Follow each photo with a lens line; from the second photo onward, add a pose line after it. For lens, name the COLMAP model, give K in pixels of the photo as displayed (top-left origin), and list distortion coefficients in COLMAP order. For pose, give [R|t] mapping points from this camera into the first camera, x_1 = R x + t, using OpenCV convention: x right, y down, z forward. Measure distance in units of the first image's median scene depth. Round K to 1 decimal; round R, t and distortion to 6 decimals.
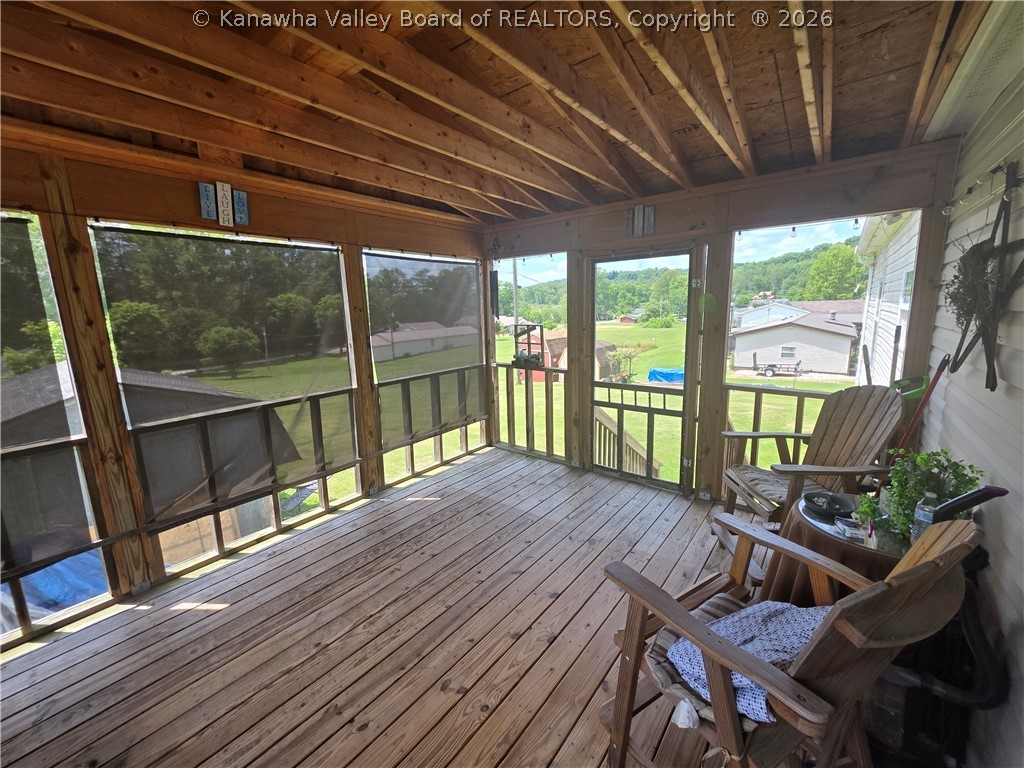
lens RADIAL K [[408.5, 0, 509.8], [0, 408.5, 383.4], [0, 0, 1]] dist [0.000957, 0.001063]
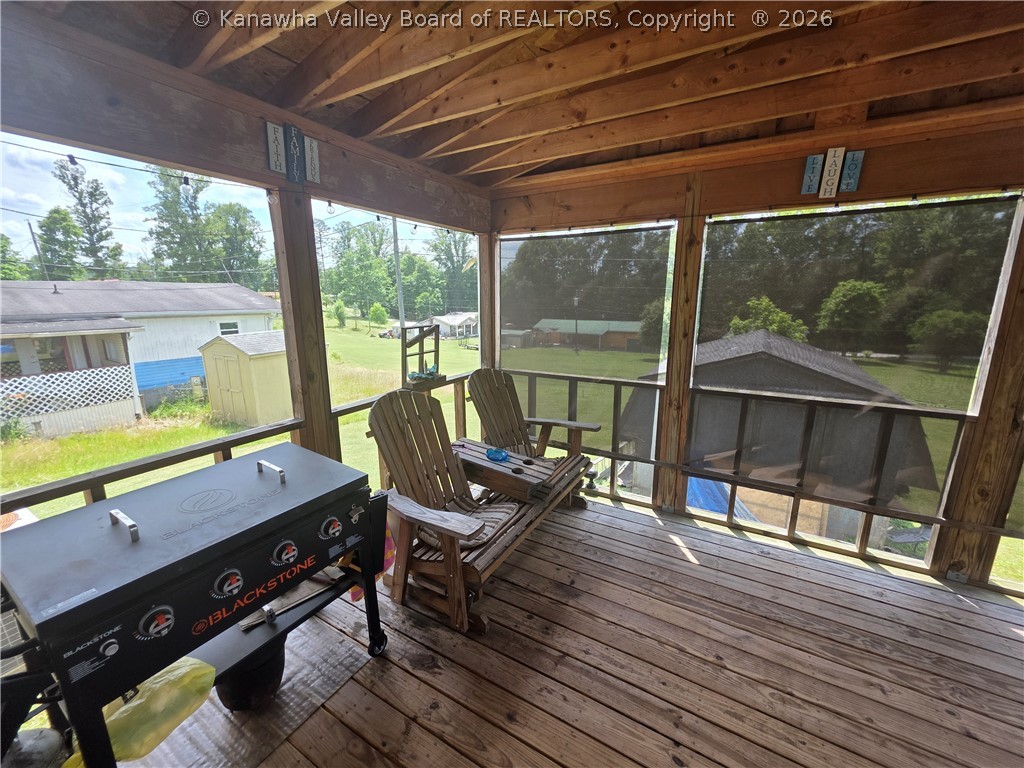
lens RADIAL K [[408.5, 0, 511.6], [0, 408.5, 382.2], [0, 0, 1]] dist [0.000957, 0.001063]
pose [[0.146691, 0.227584, -0.962646, 0.168605], [-0.183422, 0.962555, 0.199612, -0.047847], [0.972028, 0.147289, 0.182942, 0.227128]]
